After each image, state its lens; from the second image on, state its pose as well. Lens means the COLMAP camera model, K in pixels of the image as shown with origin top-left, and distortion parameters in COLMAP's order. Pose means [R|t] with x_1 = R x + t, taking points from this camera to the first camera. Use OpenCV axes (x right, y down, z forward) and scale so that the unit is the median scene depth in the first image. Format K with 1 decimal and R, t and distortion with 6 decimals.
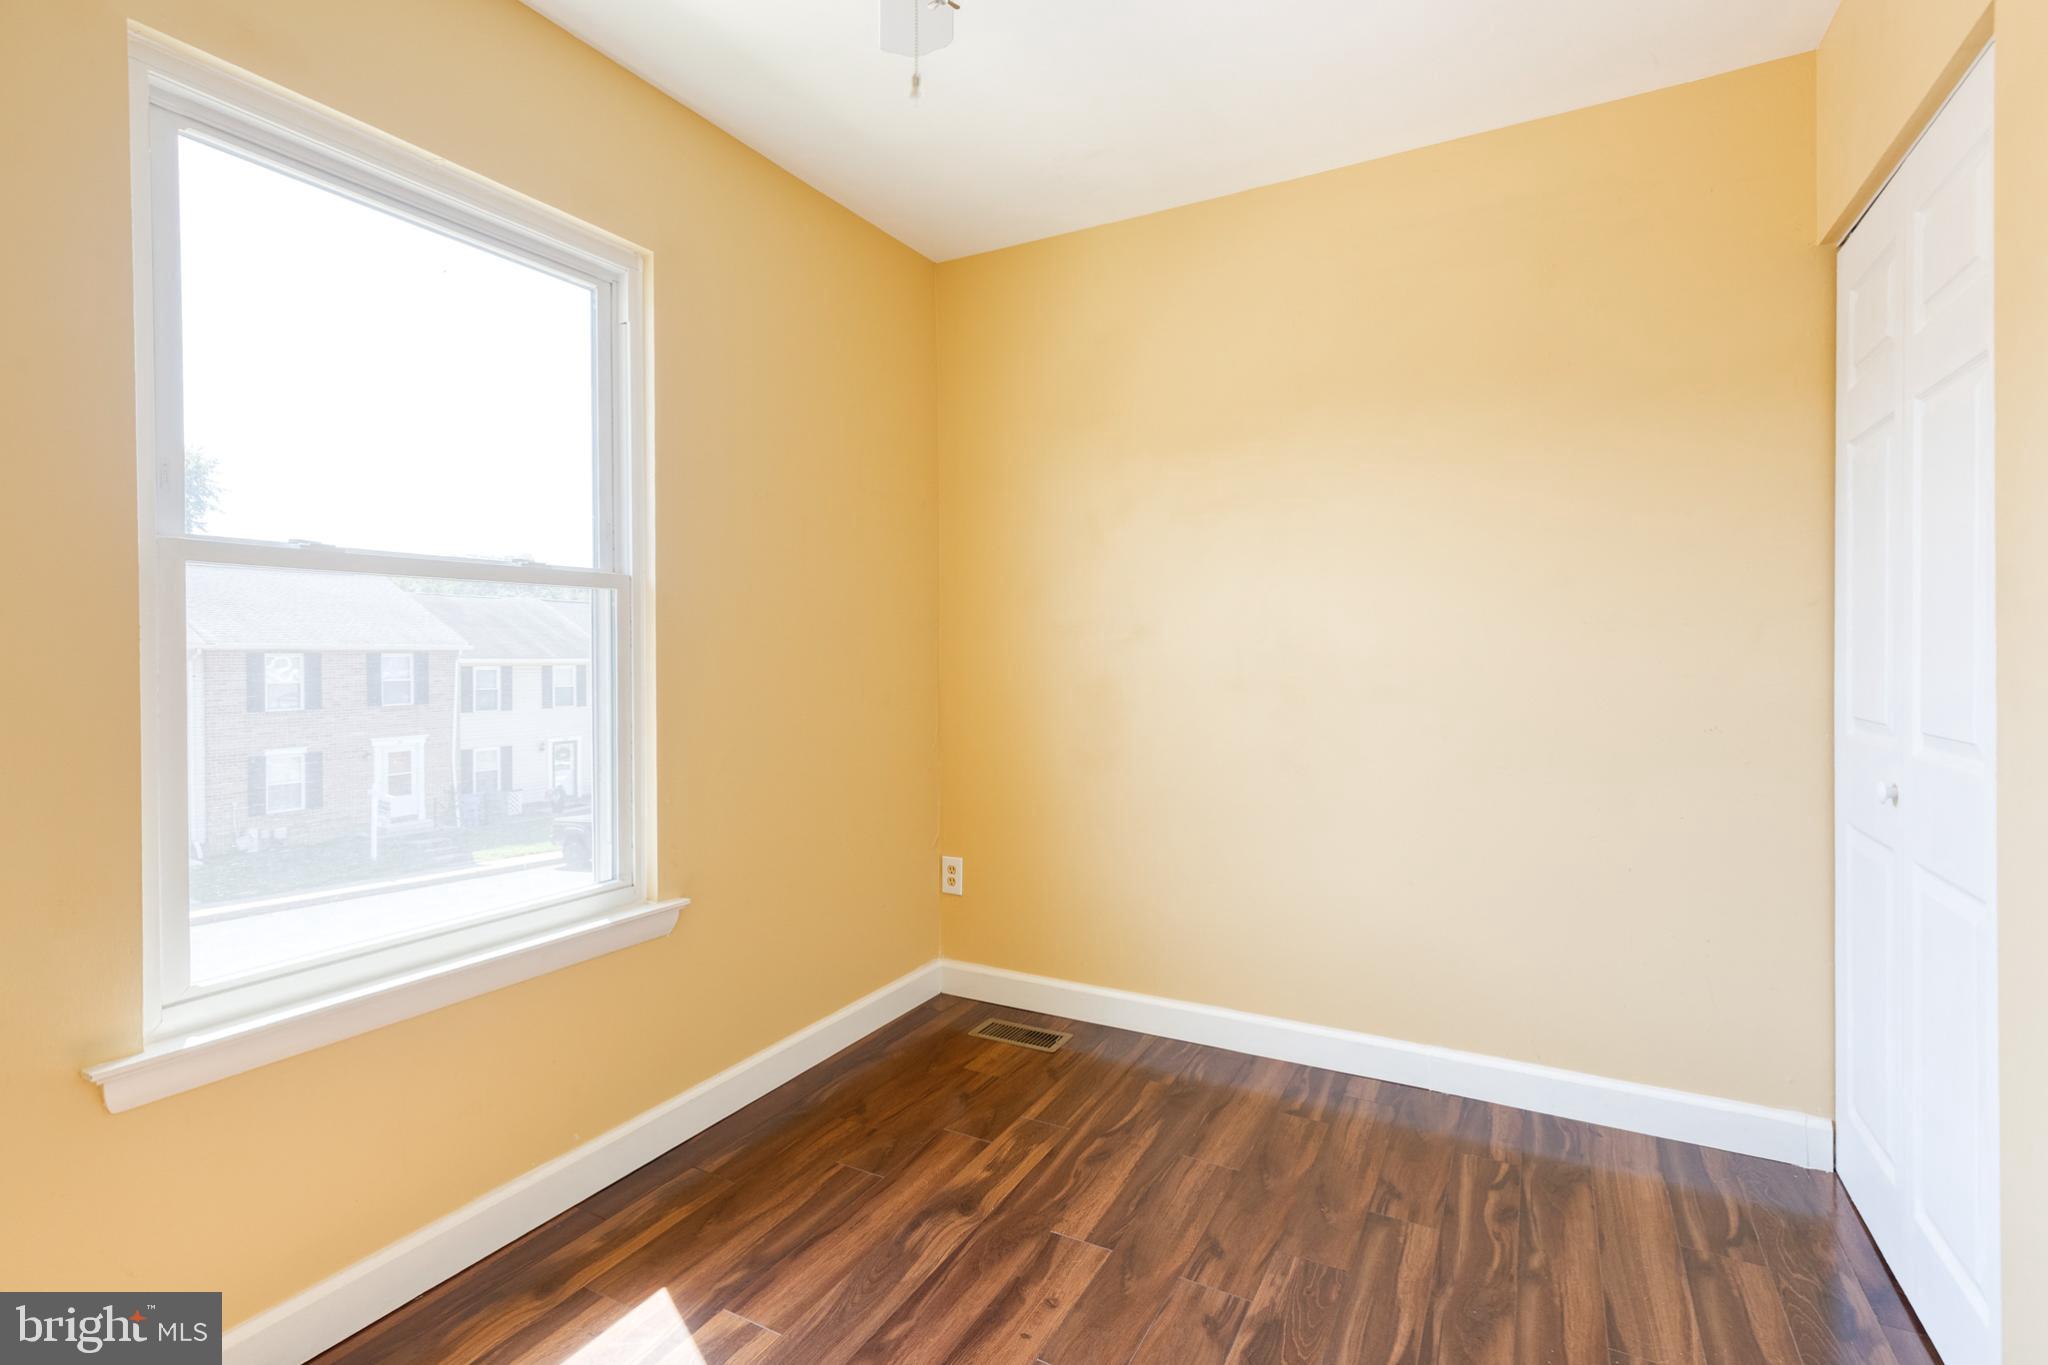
lens RADIAL K [[928.2, 0, 1039.8], [0, 928.2, 679.6], [0, 0, 1]] dist [0.003463, -0.000124]
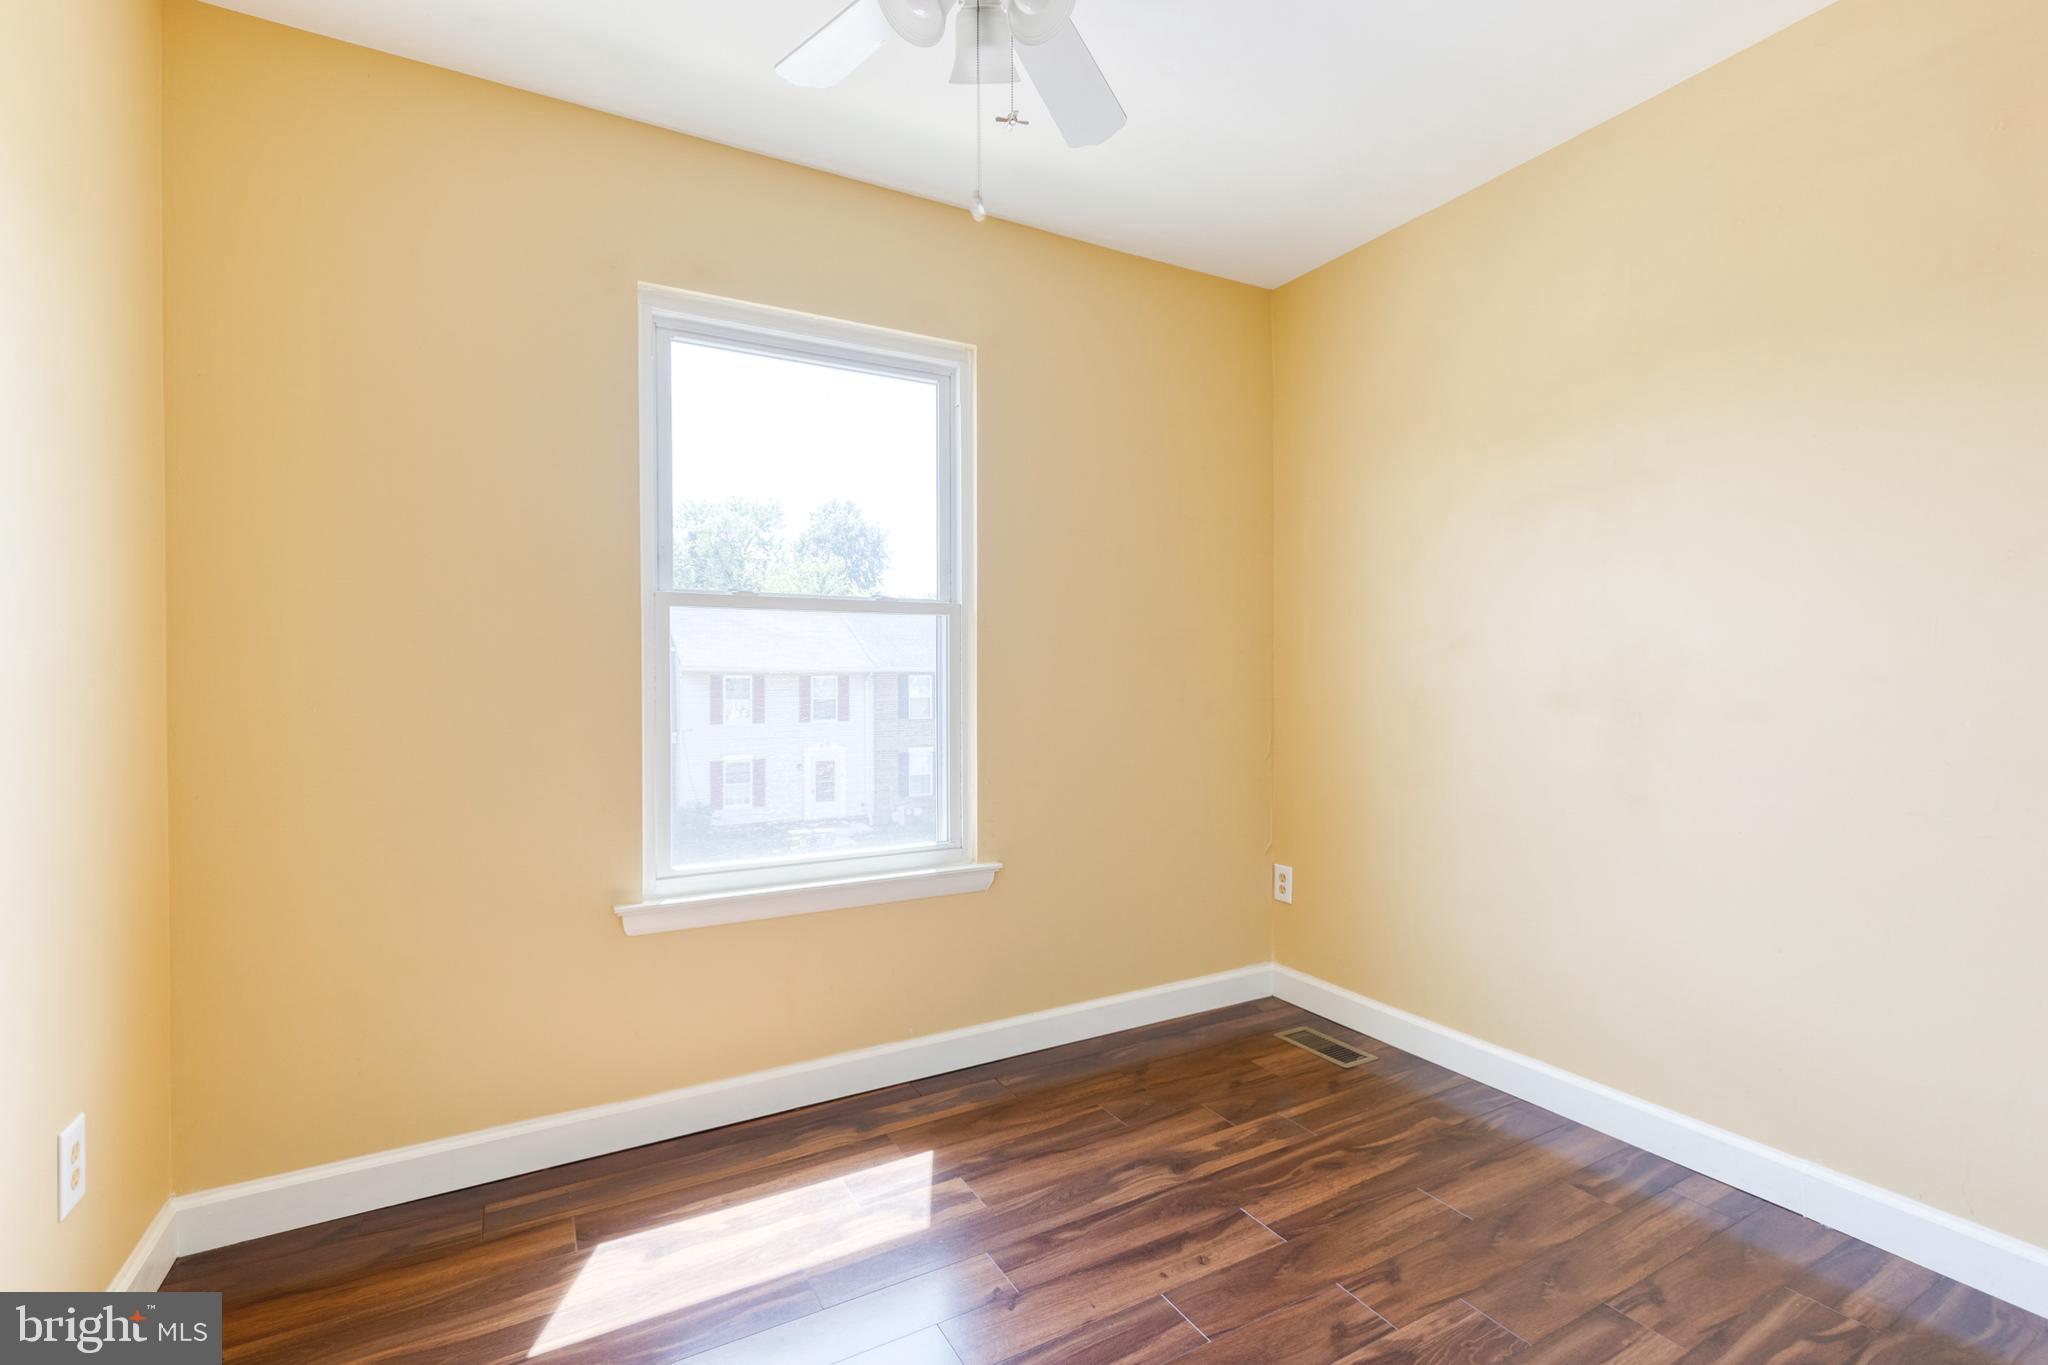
lens RADIAL K [[907.3, 0, 1027.8], [0, 907.3, 706.6], [0, 0, 1]] dist [0.000674, -0.000570]
pose [[0.846210, 0.019534, -0.532492, 0.313868], [-0.016749, 0.999809, 0.010060, 0.015246], [0.532587, 0.000406, 0.846375, -0.002076]]
